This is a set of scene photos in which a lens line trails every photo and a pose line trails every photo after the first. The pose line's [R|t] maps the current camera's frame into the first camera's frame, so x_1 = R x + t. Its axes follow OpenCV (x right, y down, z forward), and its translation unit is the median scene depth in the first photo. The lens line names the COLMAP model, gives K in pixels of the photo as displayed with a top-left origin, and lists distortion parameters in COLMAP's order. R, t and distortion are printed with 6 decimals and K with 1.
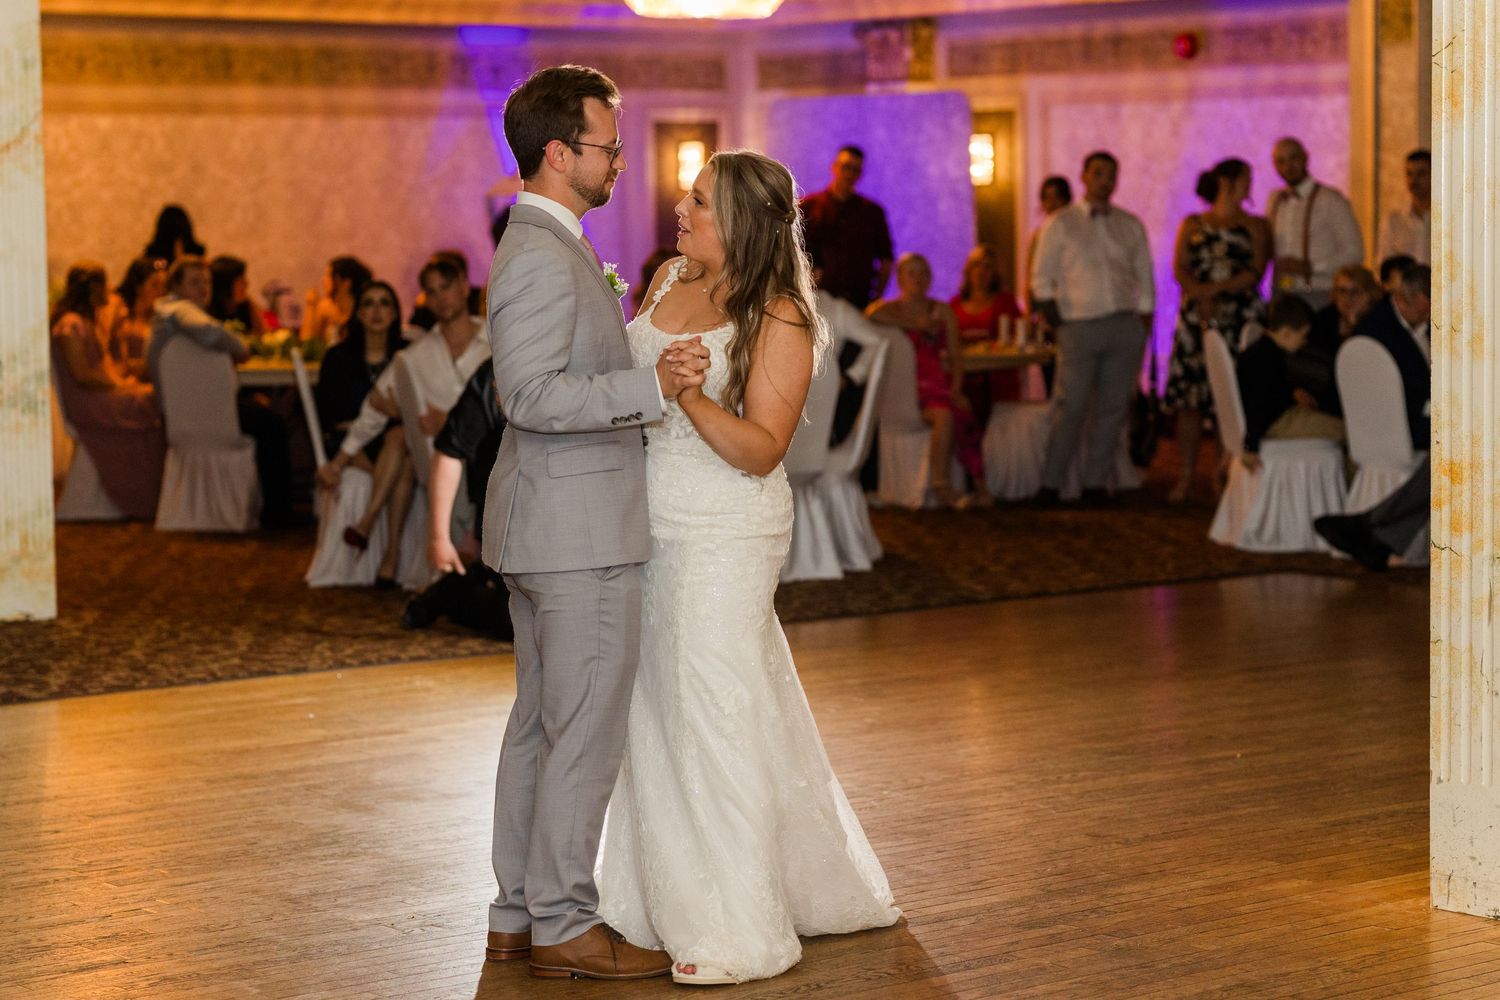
lens RADIAL K [[3474.9, 0, 750.0], [0, 3474.9, 500.0], [0, 0, 1]] dist [-0.002160, 0.209073]
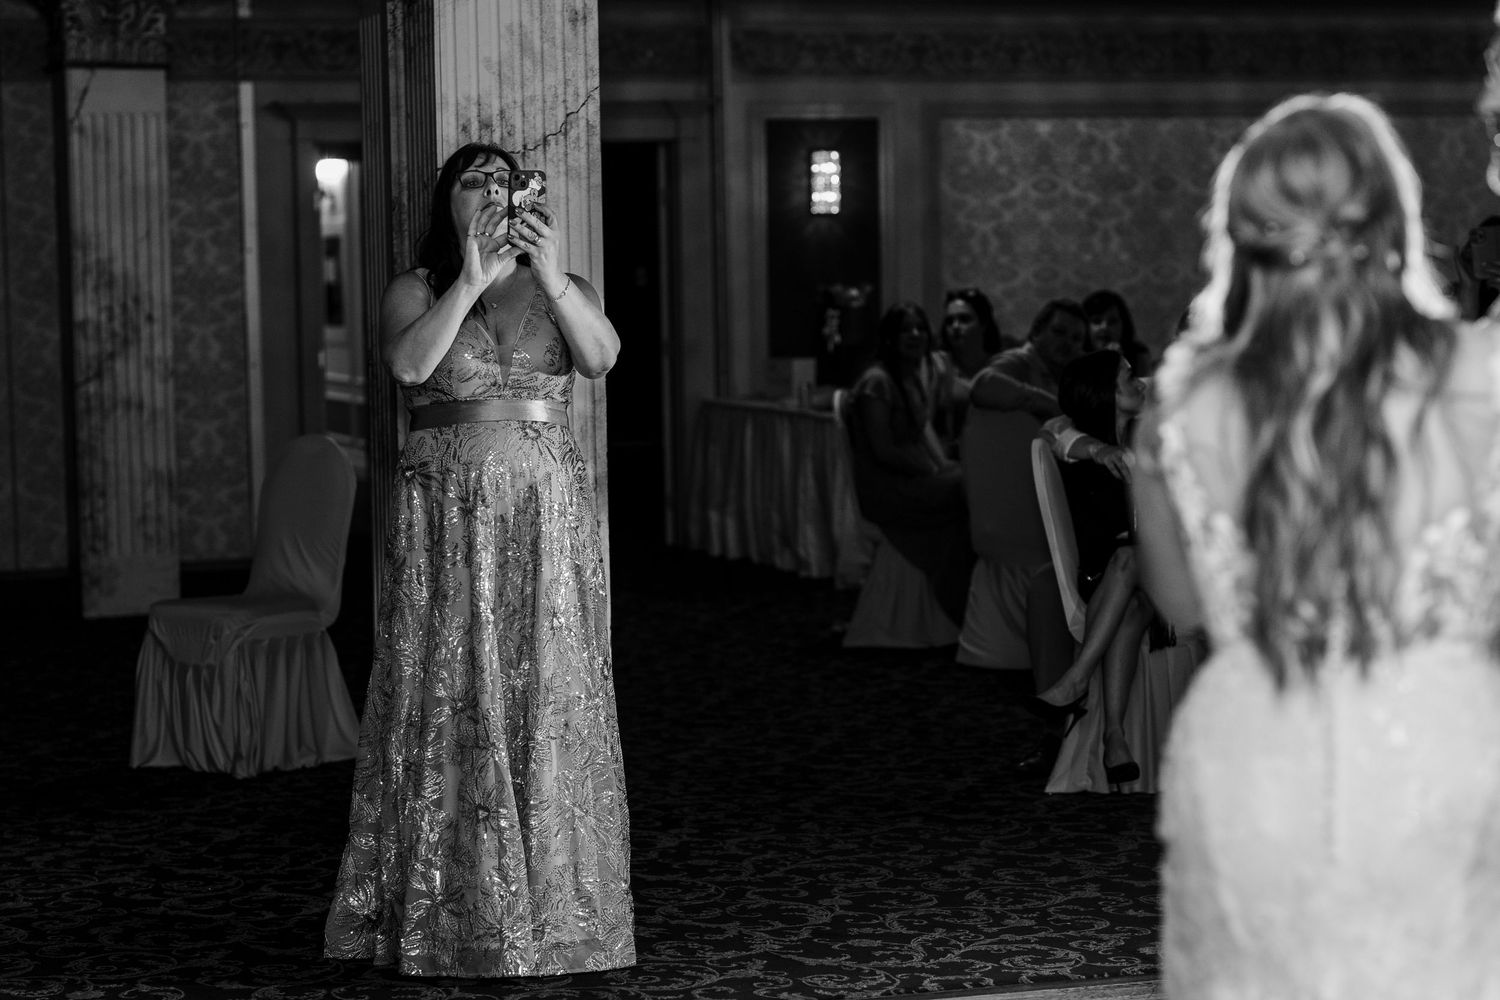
lens RADIAL K [[3474.9, 0, 750.0], [0, 3474.9, 500.0], [0, 0, 1]] dist [-0.002160, 0.209073]
pose [[0.937565, 0.018623, -0.347311, 0.032156], [-0.021206, 0.999769, -0.003637, -0.017476], [0.347163, 0.010775, 0.937743, 0.217324]]
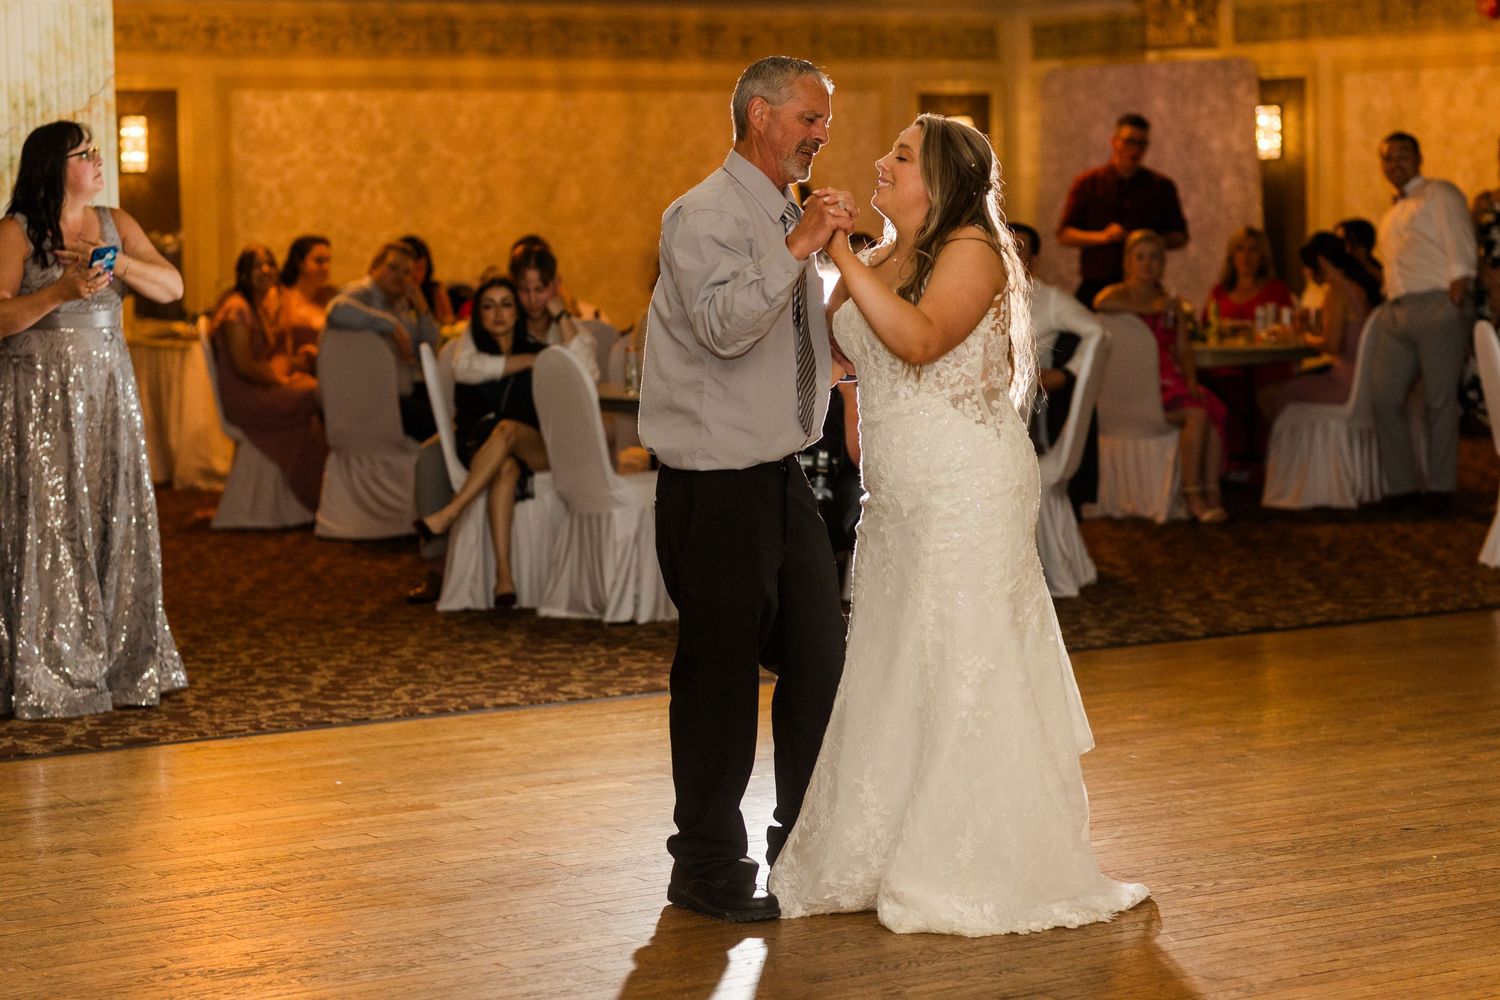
lens RADIAL K [[3474.9, 0, 750.0], [0, 3474.9, 500.0], [0, 0, 1]] dist [-0.002160, 0.209073]
pose [[0.994511, 0.005076, -0.104506, 0.028255], [-0.004580, 0.999977, 0.004985, -0.005265], [0.104529, -0.004479, 0.994512, 0.077626]]
